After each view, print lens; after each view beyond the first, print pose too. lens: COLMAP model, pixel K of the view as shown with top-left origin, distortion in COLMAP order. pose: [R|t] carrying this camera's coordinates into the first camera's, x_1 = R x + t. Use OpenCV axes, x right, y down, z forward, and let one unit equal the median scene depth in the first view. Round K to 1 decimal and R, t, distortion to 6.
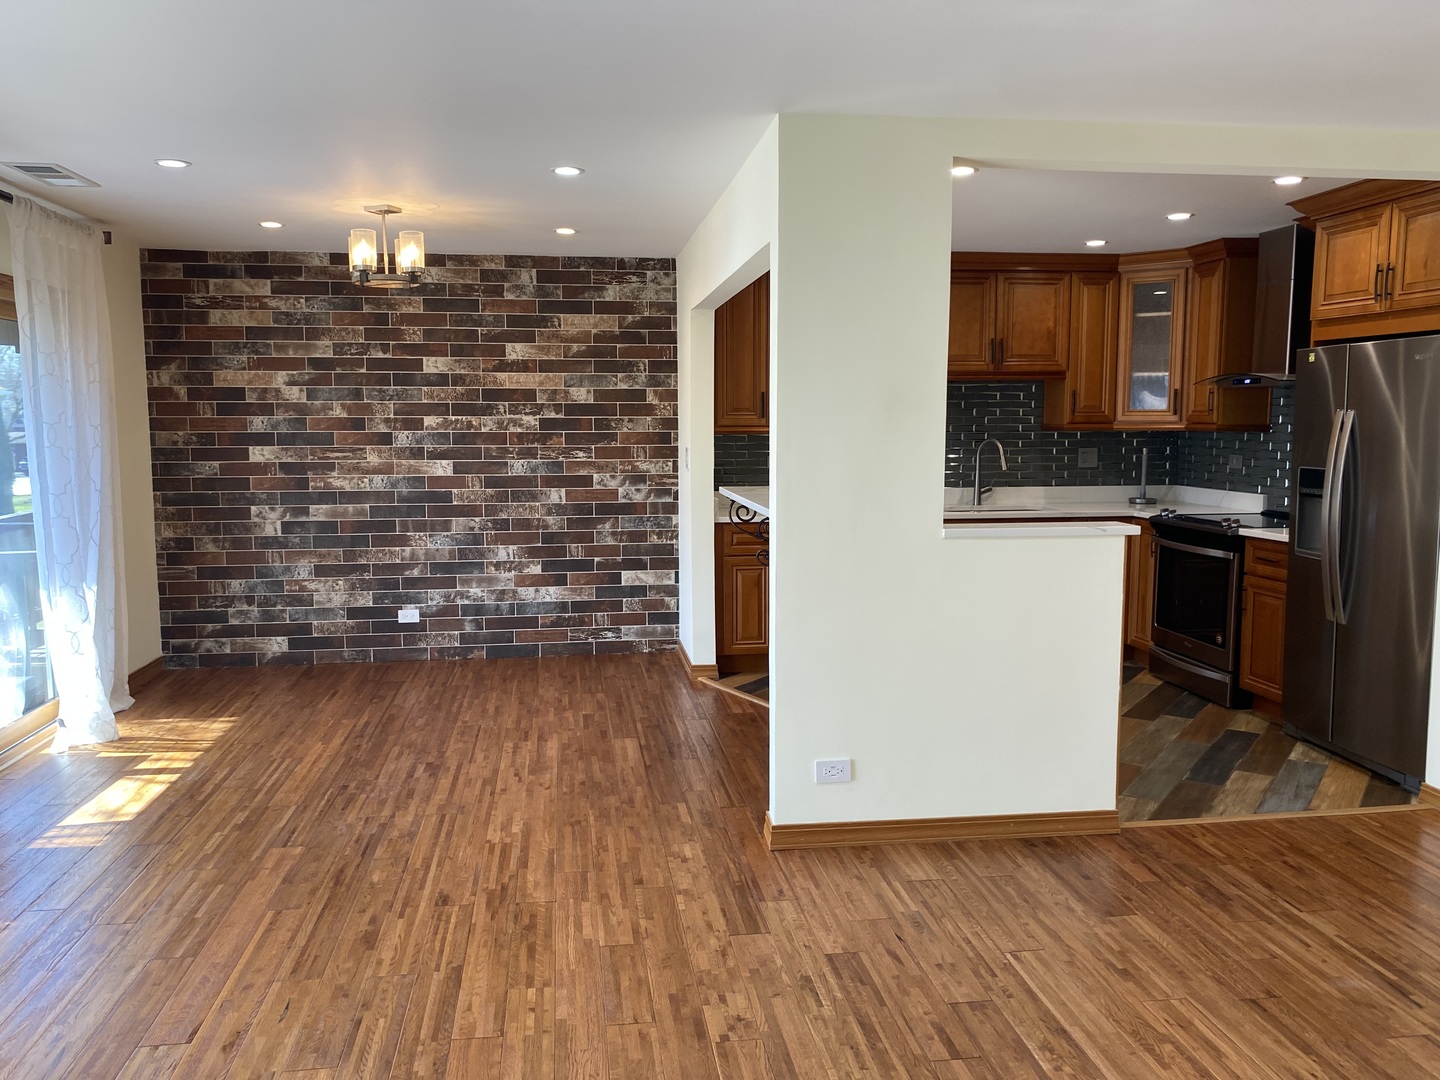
lens RADIAL K [[1094.8, 0, 719.5], [0, 1094.8, 532.7], [0, 0, 1]] dist [0.038756, -0.057314]
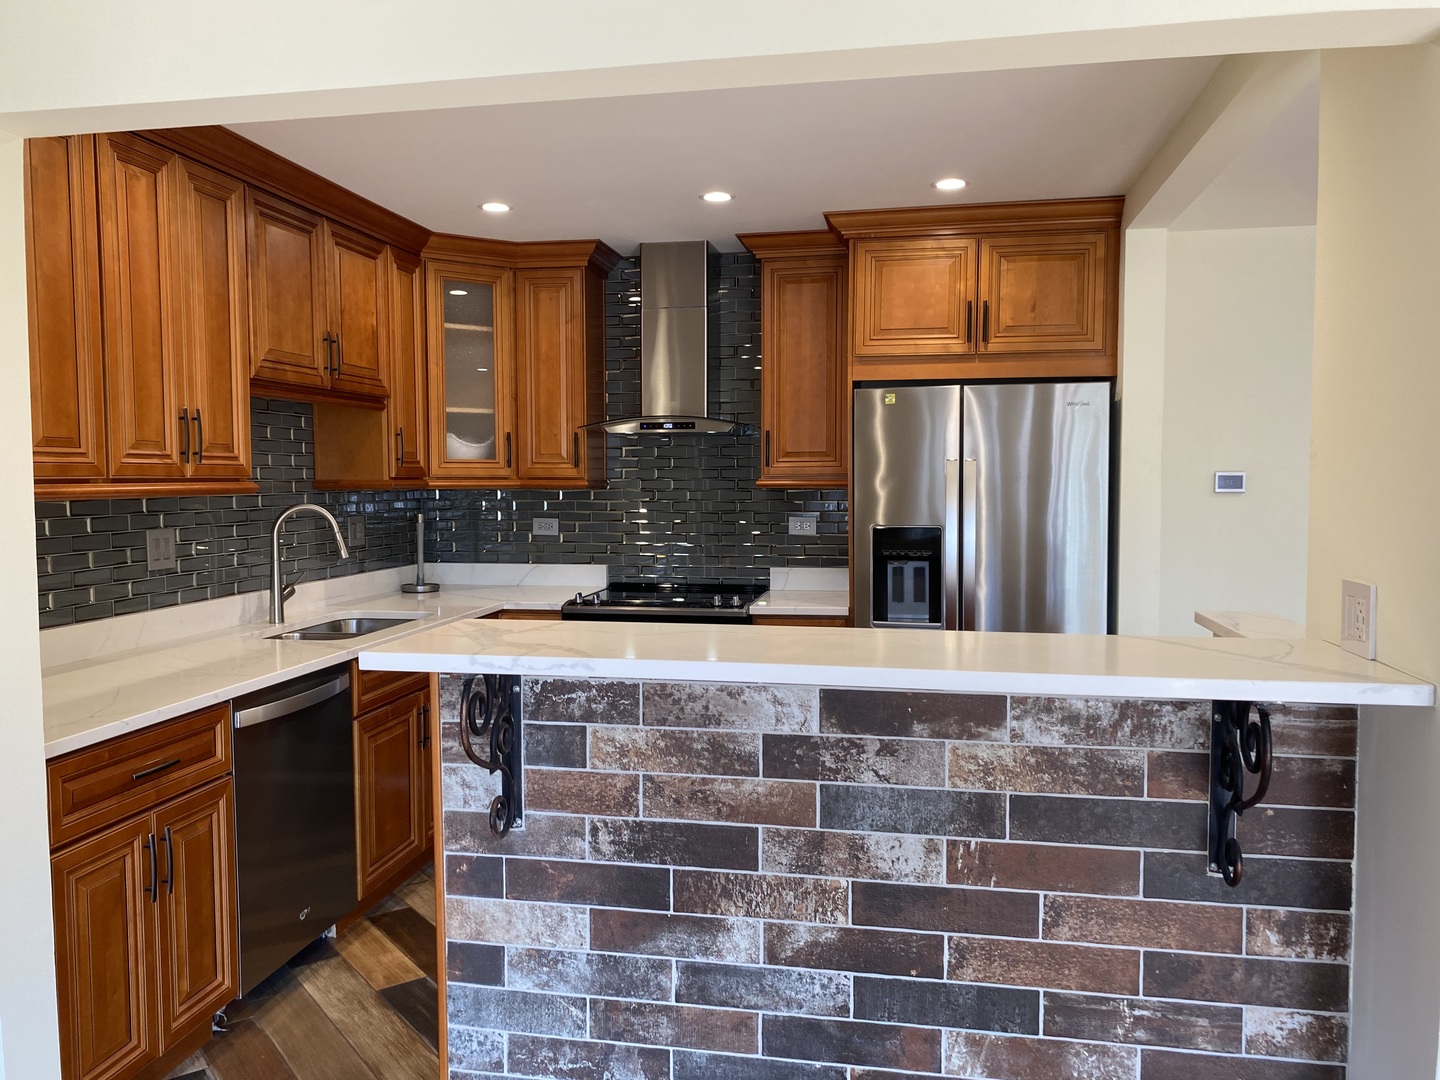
lens RADIAL K [[1094.8, 0, 696.4], [0, 1094.8, 542.6], [0, 0, 1]] dist [0.038756, -0.057314]
pose [[0.327917, -0.054440, 0.943137, -0.245940], [0.100726, 0.994662, 0.022392, -0.061781], [-0.939322, 0.087656, 0.331650, 0.654283]]
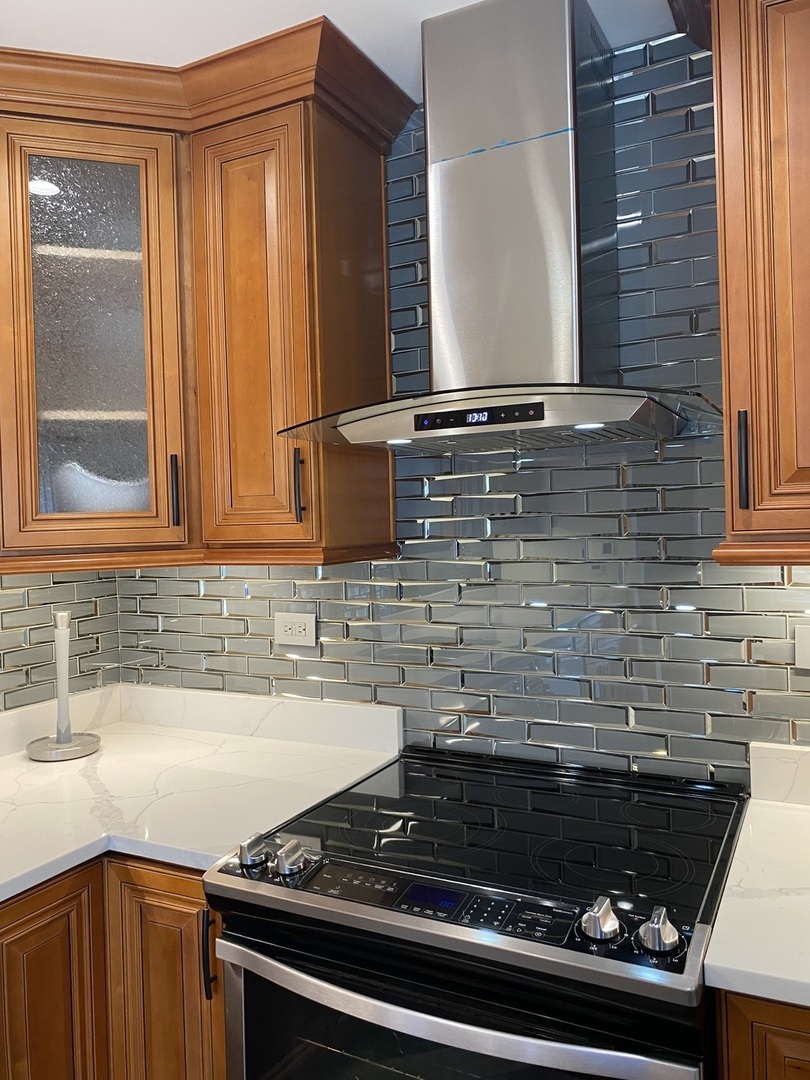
lens RADIAL K [[821.1, 0, 401.3], [0, 821.1, 521.4], [0, 0, 1]] dist [0.038756, -0.057314]
pose [[0.583962, -0.019777, 0.811540, 0.239901], [0.113547, 0.991865, -0.057534, -0.085778], [-0.803801, 0.125745, 0.581457, 0.795477]]
